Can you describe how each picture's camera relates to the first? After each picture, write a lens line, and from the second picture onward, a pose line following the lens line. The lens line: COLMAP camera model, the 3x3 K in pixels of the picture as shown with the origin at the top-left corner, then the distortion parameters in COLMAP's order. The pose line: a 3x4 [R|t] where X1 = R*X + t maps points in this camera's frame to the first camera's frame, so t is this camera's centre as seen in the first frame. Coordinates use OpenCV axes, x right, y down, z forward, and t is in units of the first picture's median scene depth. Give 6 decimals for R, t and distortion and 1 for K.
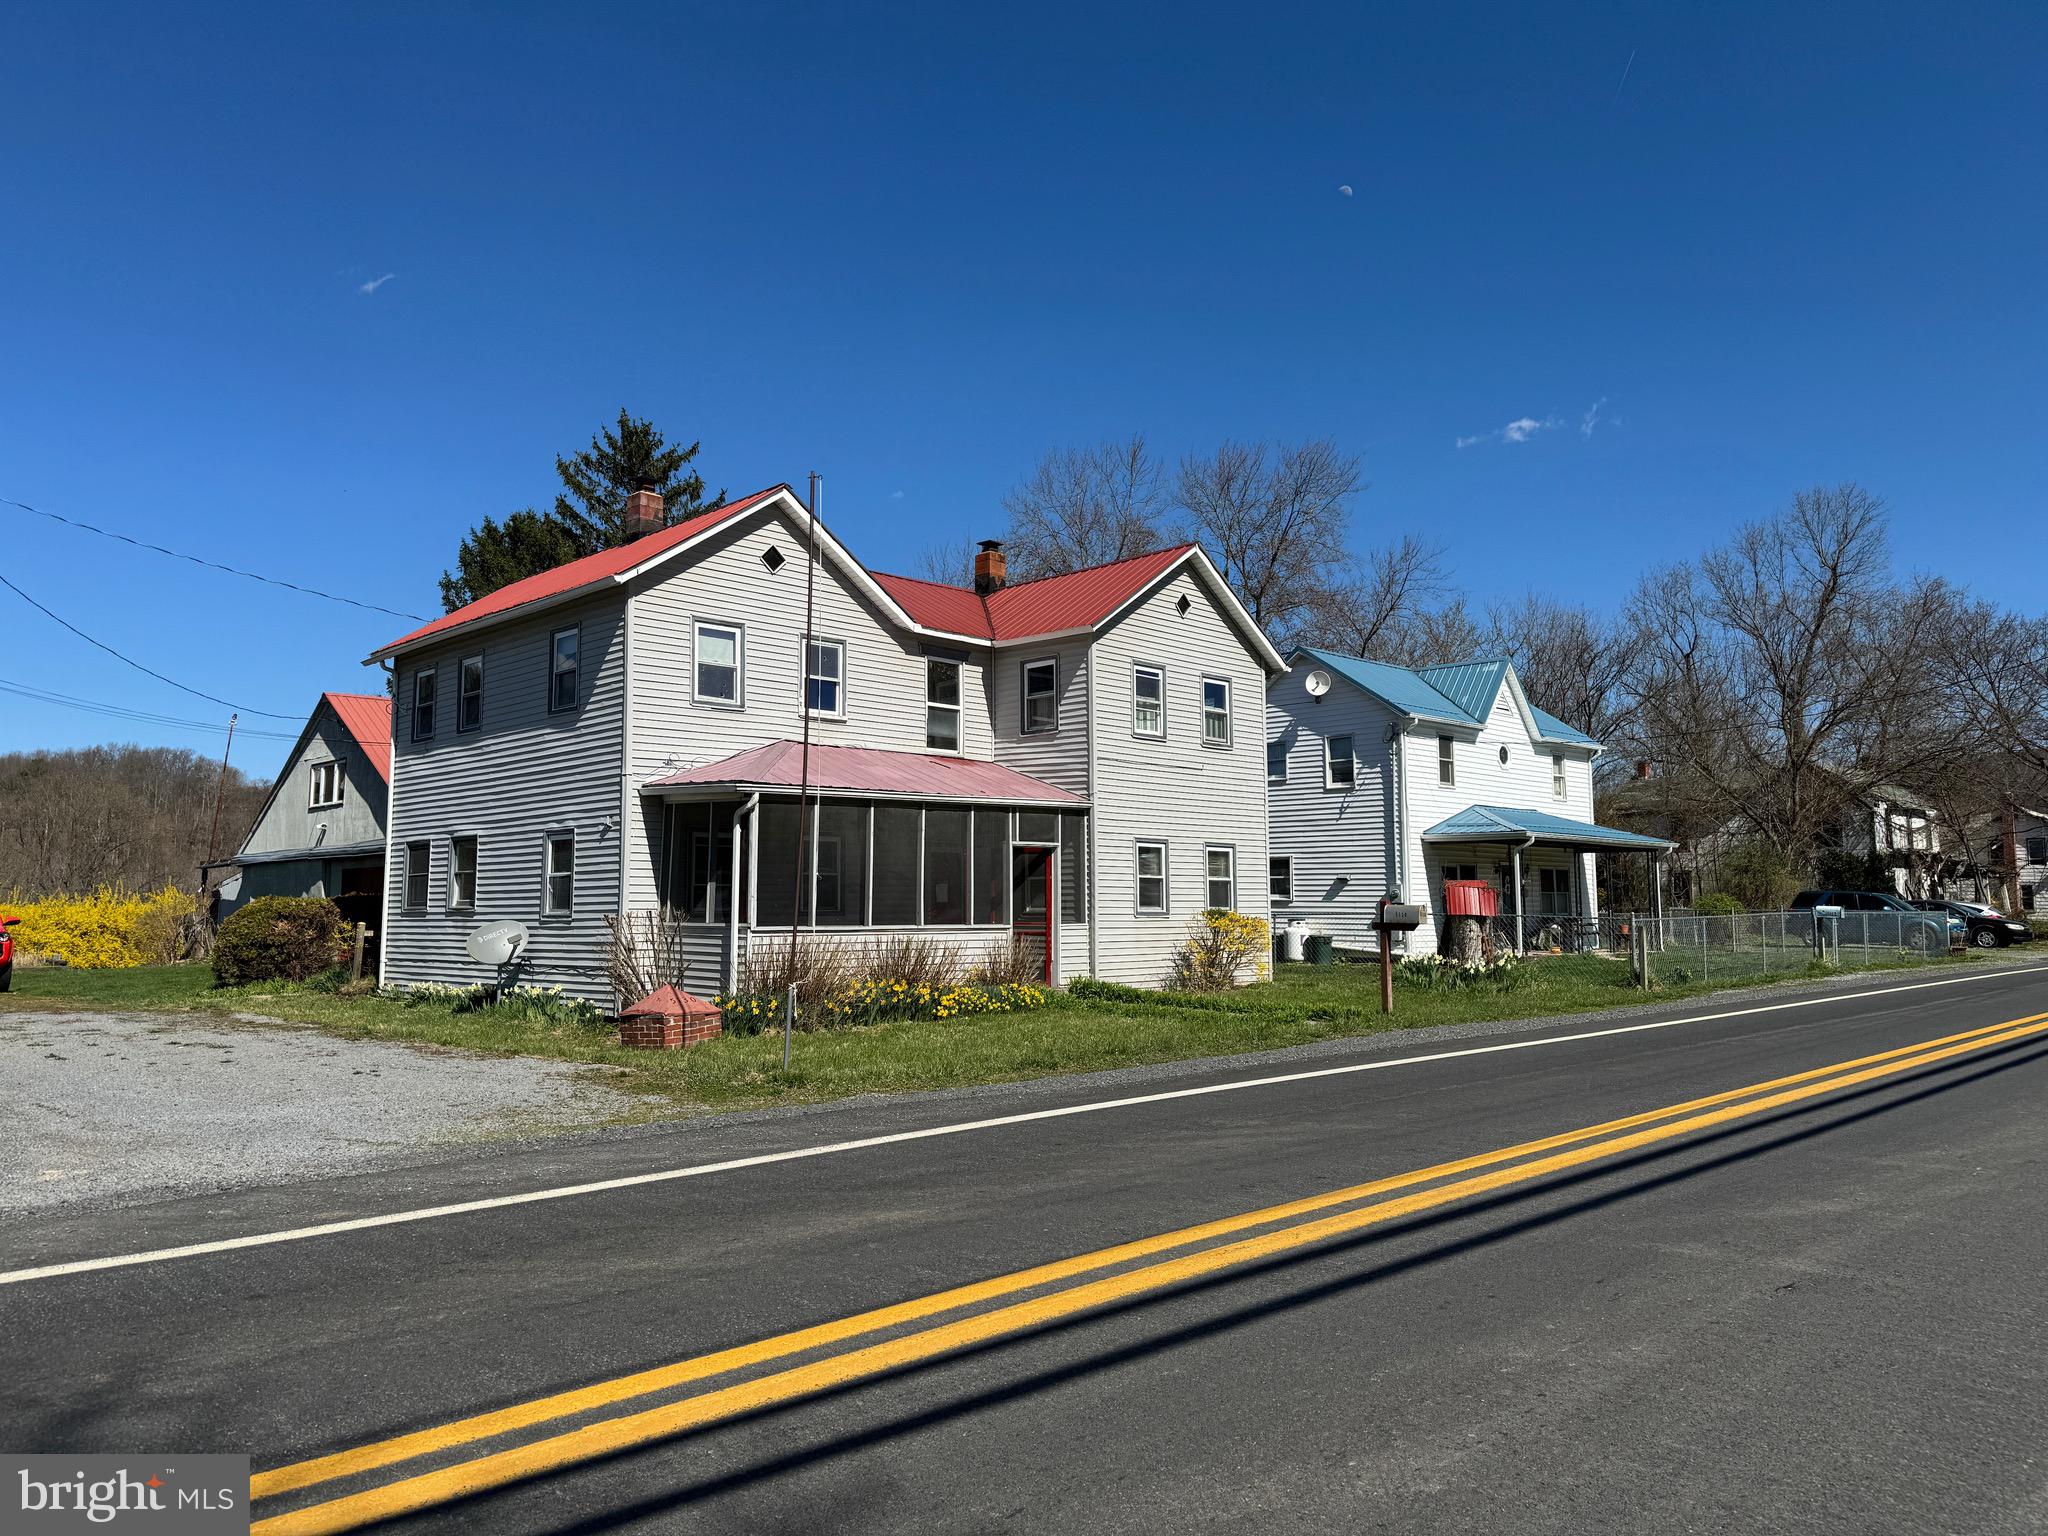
lens RADIAL K [[1443.3, 0, 1023.9], [0, 1443.3, 770.0], [0, 0, 1]] dist [0.050104, -0.051610]
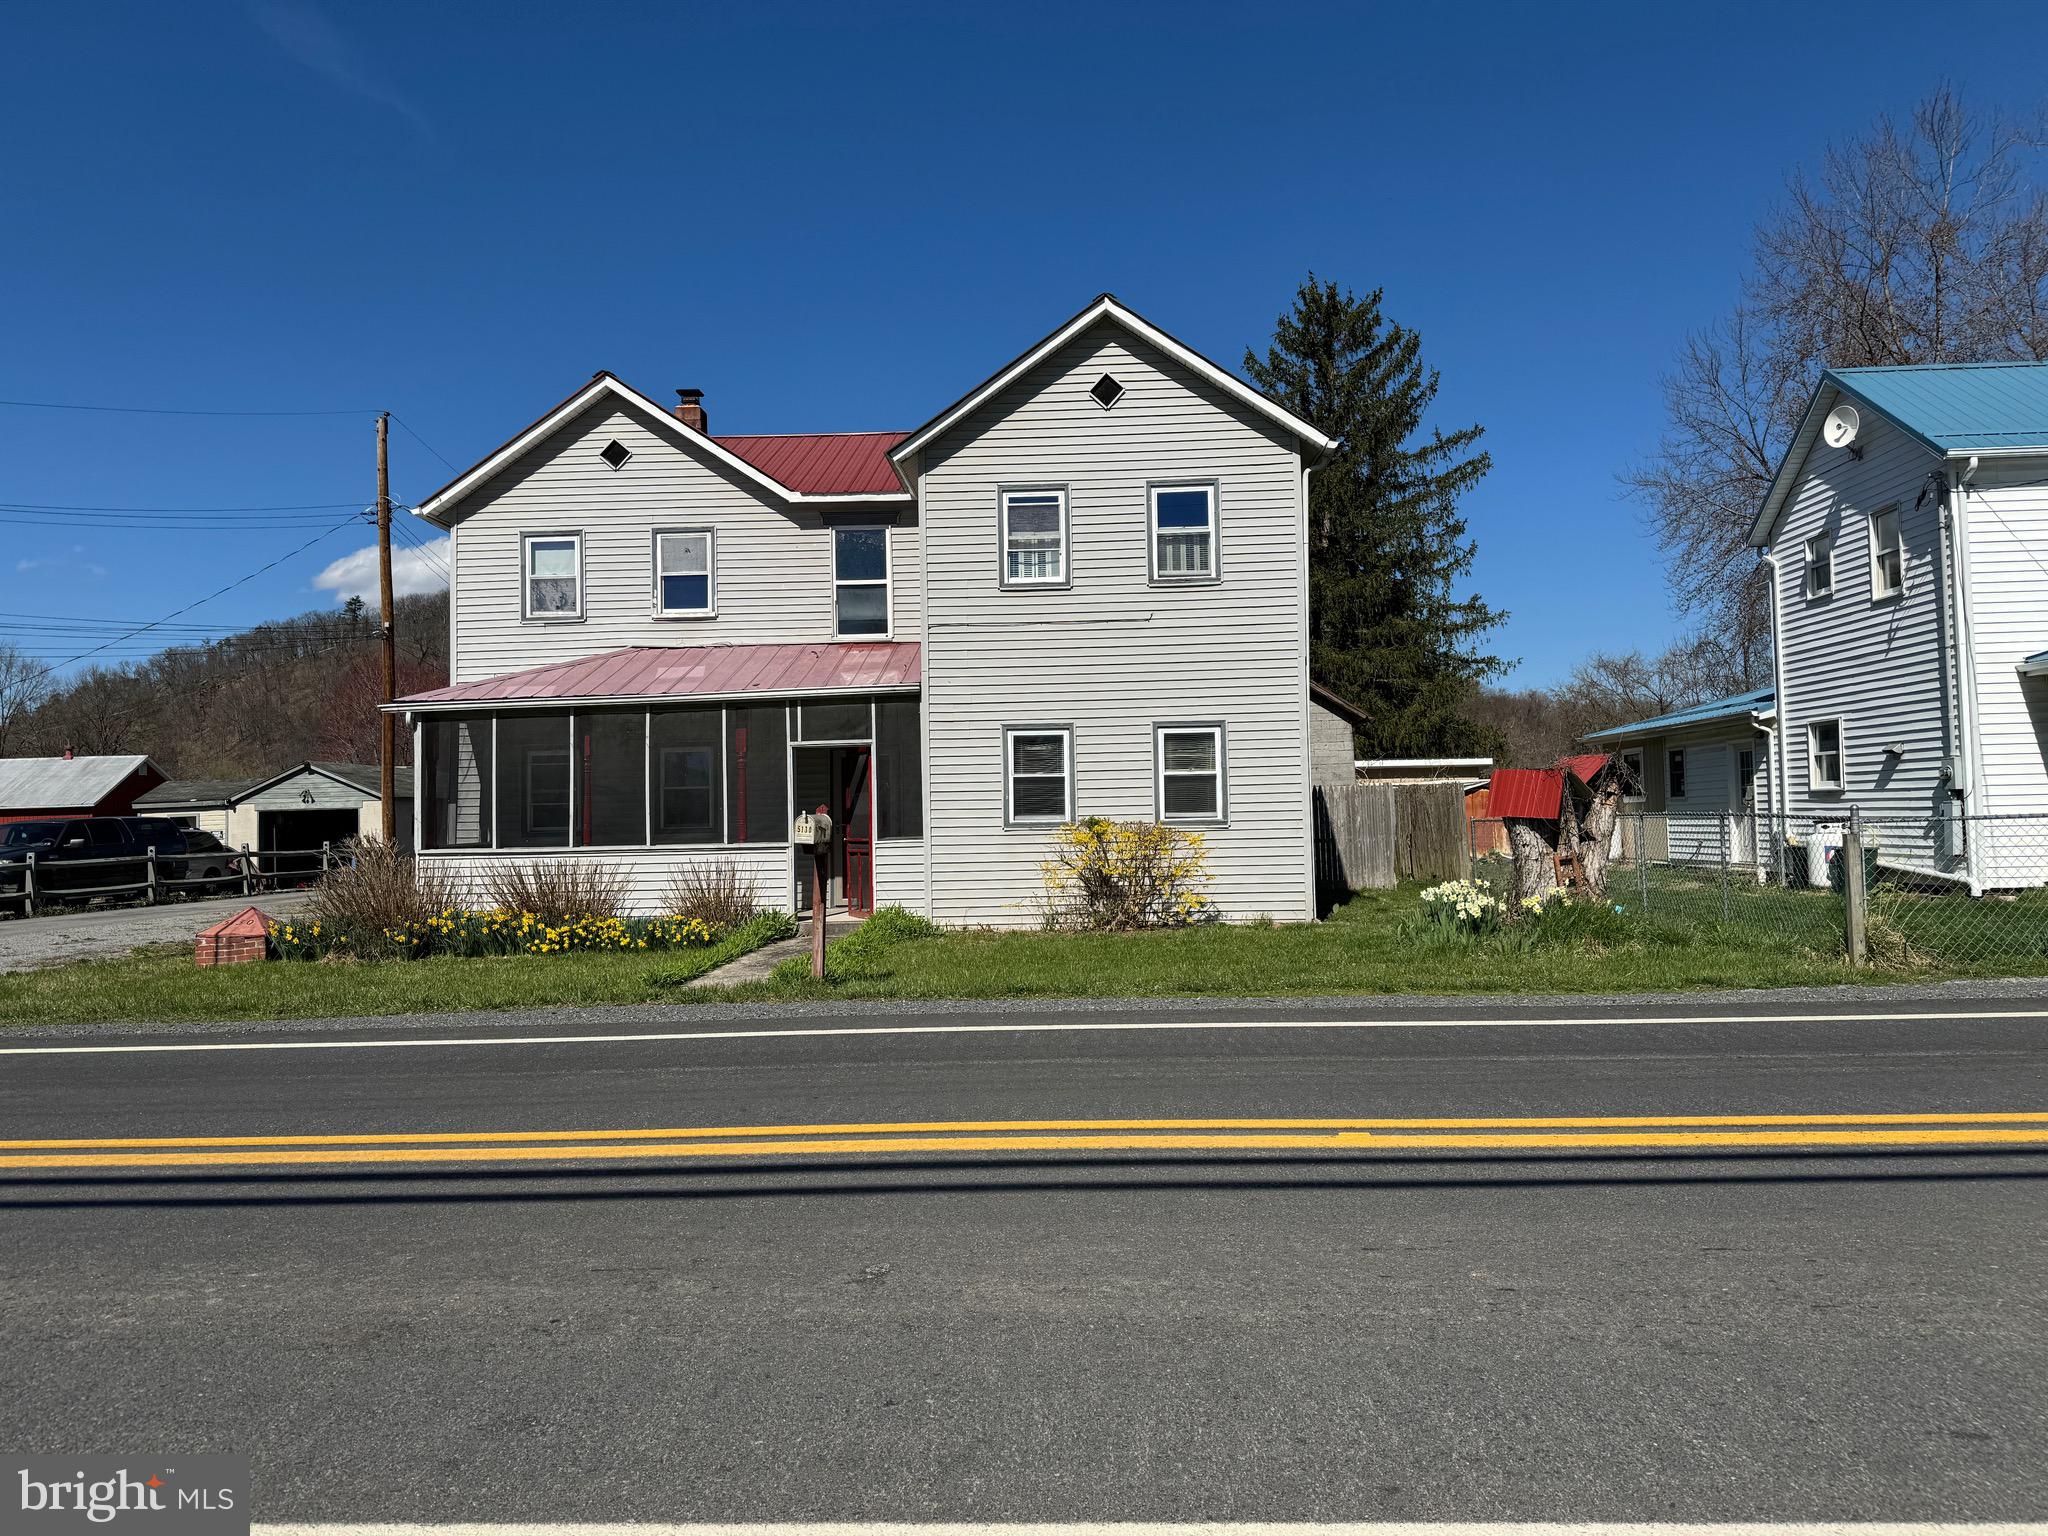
lens RADIAL K [[1443.3, 0, 1024.9], [0, 1443.3, 774.7], [0, 0, 1]] dist [0.050104, -0.051610]
pose [[0.671084, -0.036515, -0.740482, 0.661297], [0.090954, 0.995297, 0.033349, 0.050483], [0.735781, -0.089730, 0.671248, 0.524167]]
